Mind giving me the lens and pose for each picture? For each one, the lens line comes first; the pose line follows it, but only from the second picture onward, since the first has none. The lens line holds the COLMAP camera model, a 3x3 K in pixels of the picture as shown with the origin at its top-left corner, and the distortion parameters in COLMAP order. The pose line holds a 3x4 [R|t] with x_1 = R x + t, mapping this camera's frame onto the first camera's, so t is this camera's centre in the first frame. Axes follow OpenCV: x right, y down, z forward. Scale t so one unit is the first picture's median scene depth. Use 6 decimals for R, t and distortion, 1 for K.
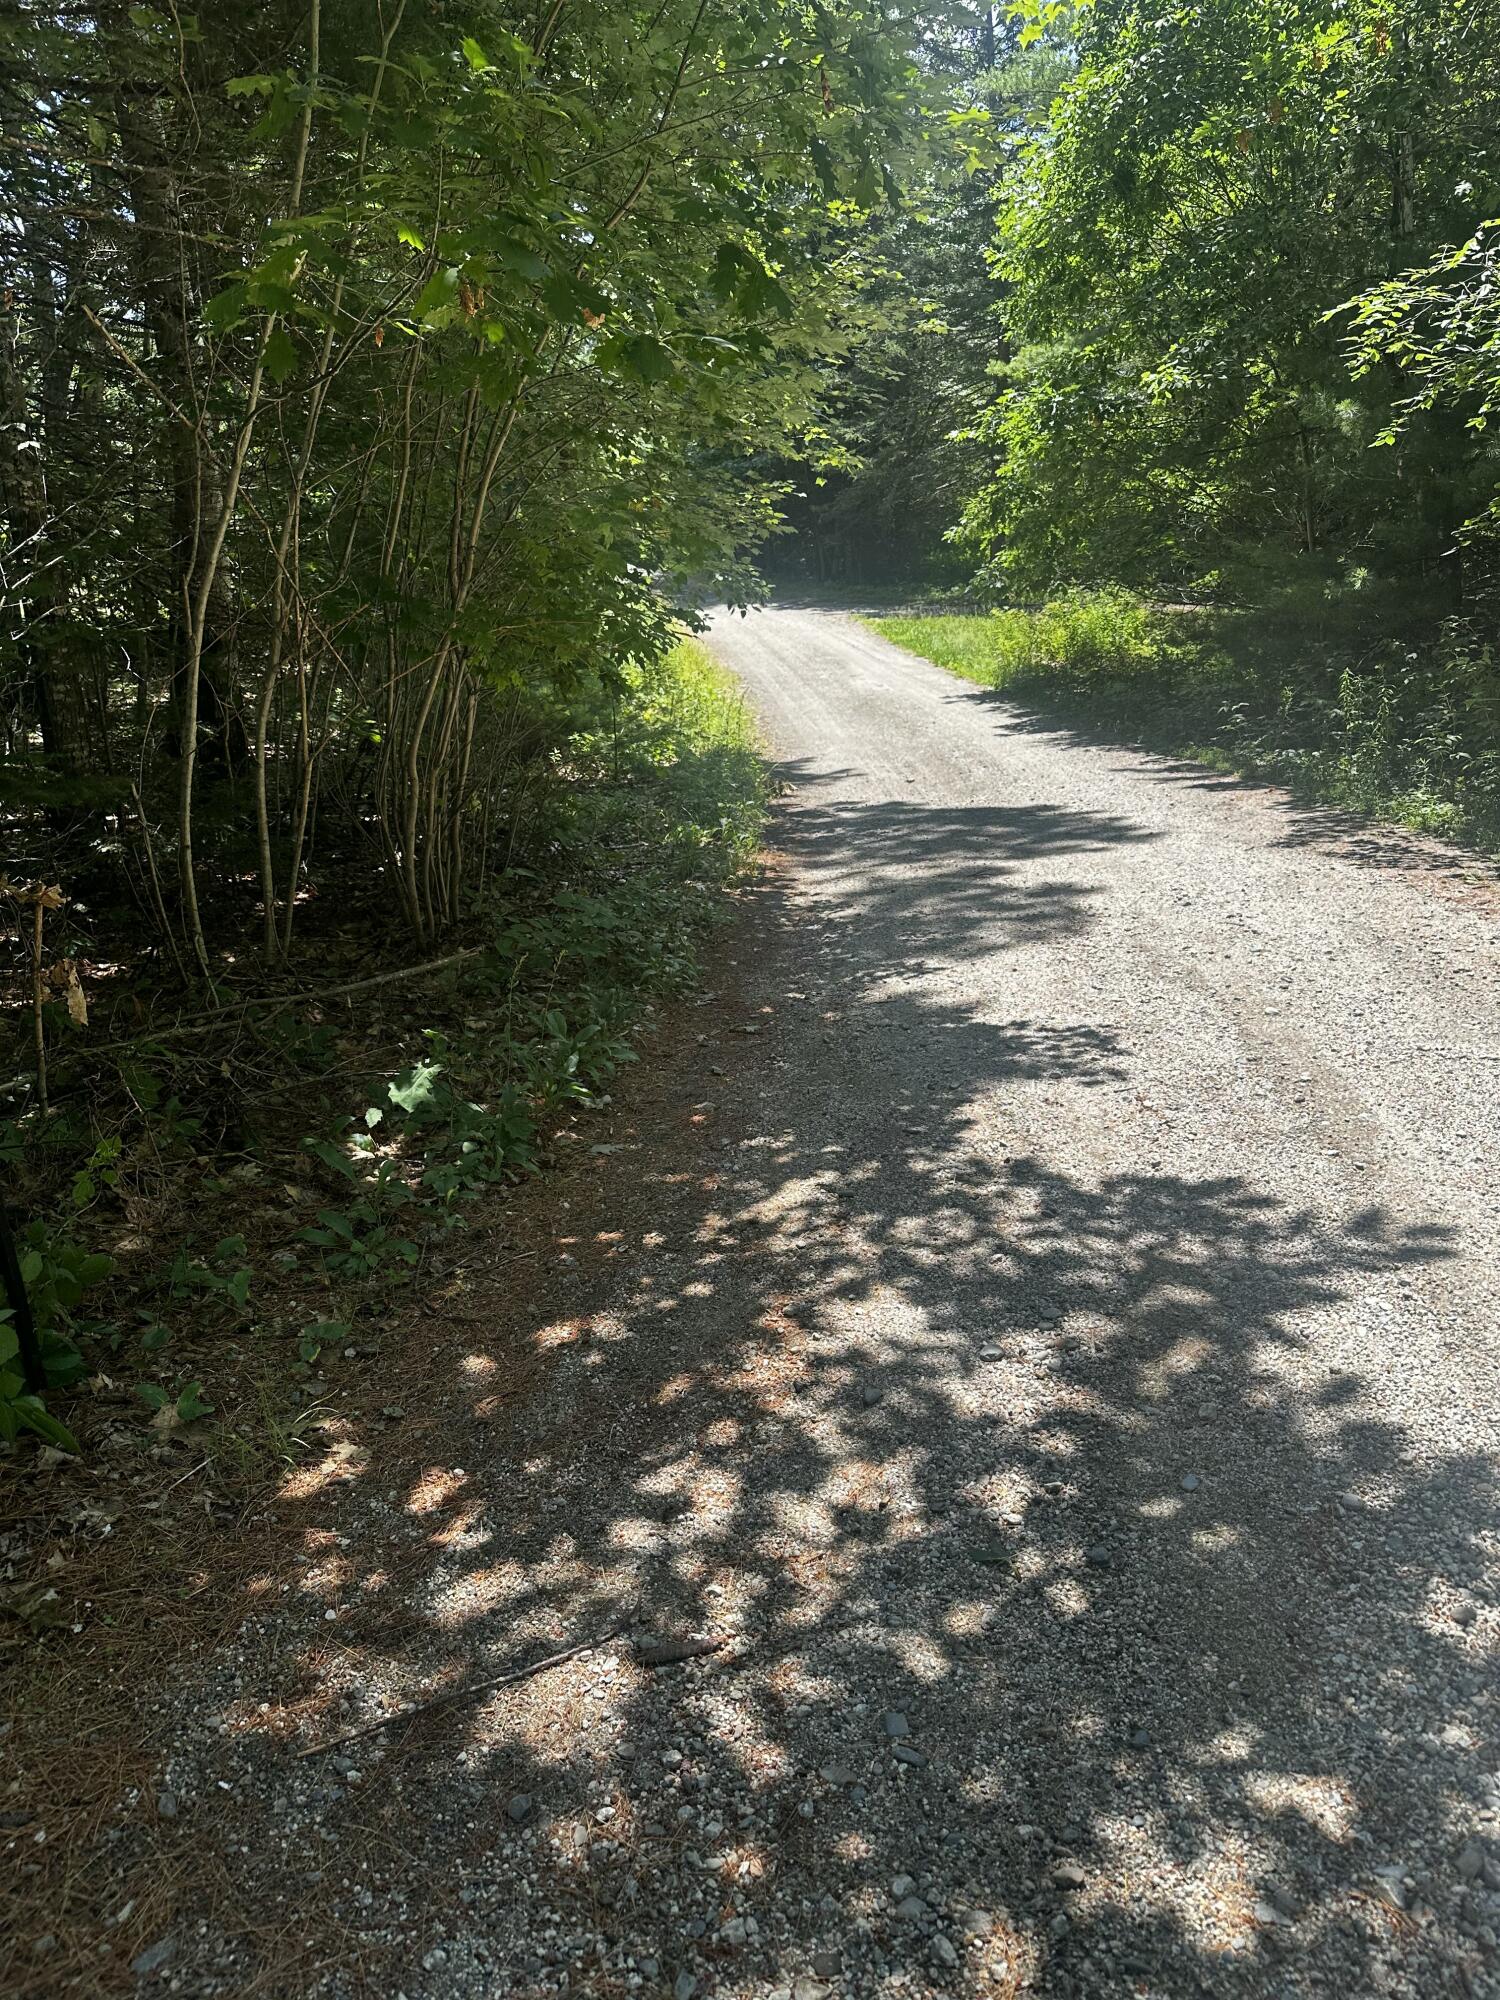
lens RADIAL K [[1392.9, 0, 740.5], [0, 1392.9, 1068.6], [0, 0, 1]] dist [0.045787, -0.002224]
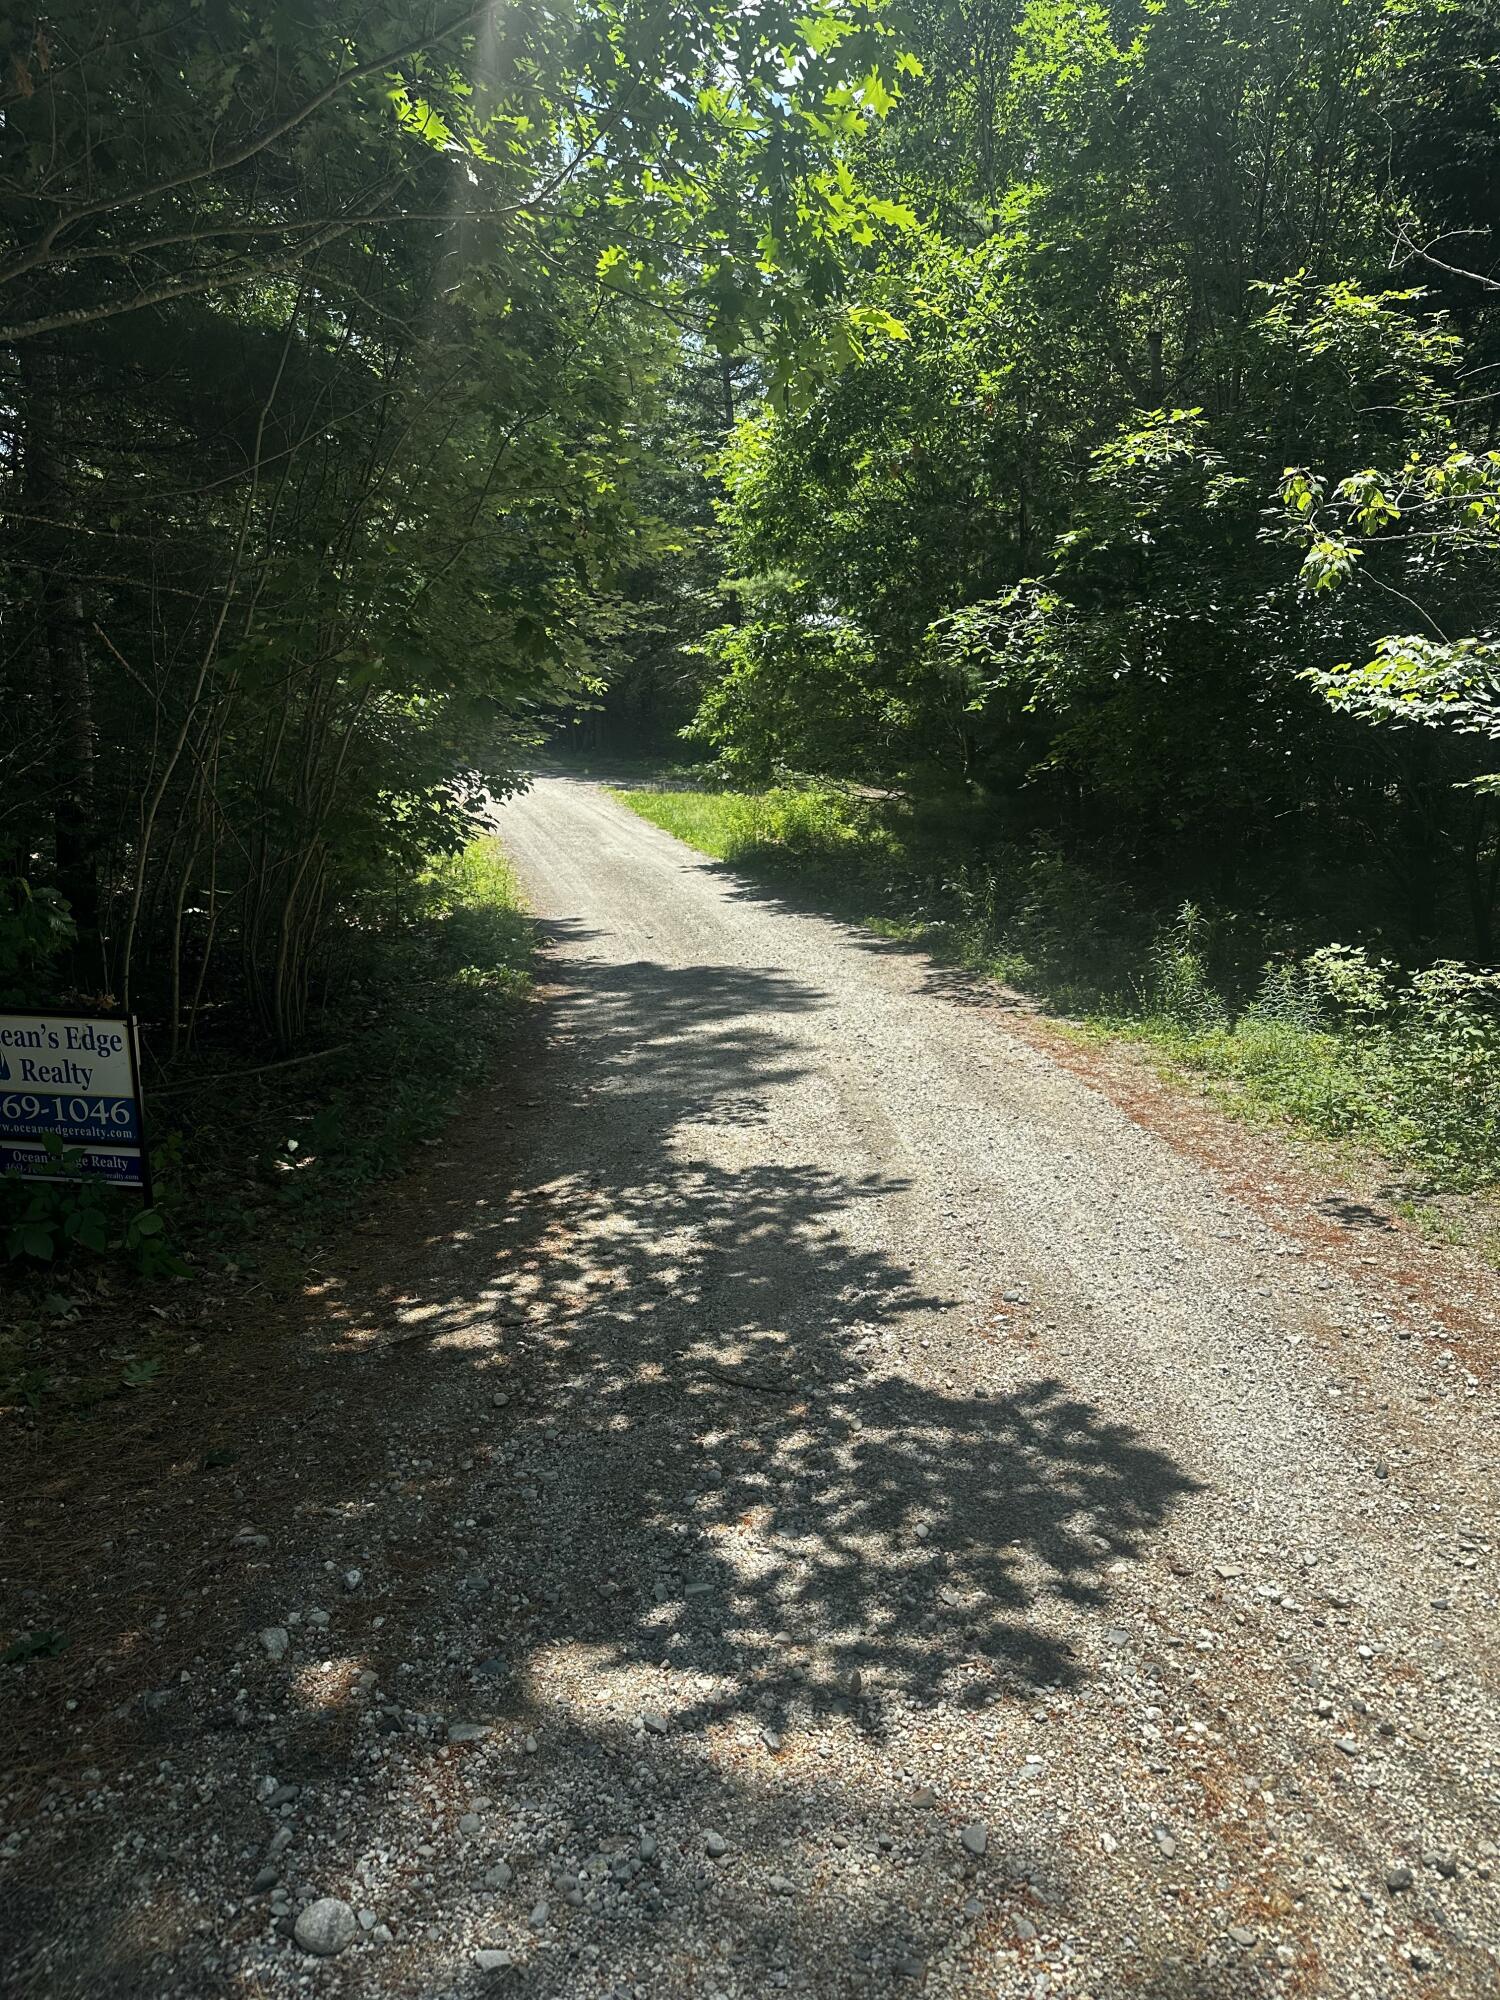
lens RADIAL K [[1392.9, 0, 740.5], [0, 1392.9, 1068.6], [0, 0, 1]] dist [0.045787, -0.002224]
pose [[0.984600, 0.003310, 0.174791, -0.048490], [0.015297, 0.994355, -0.104998, 0.140851], [-0.174152, 0.106055, 0.978991, -0.735781]]
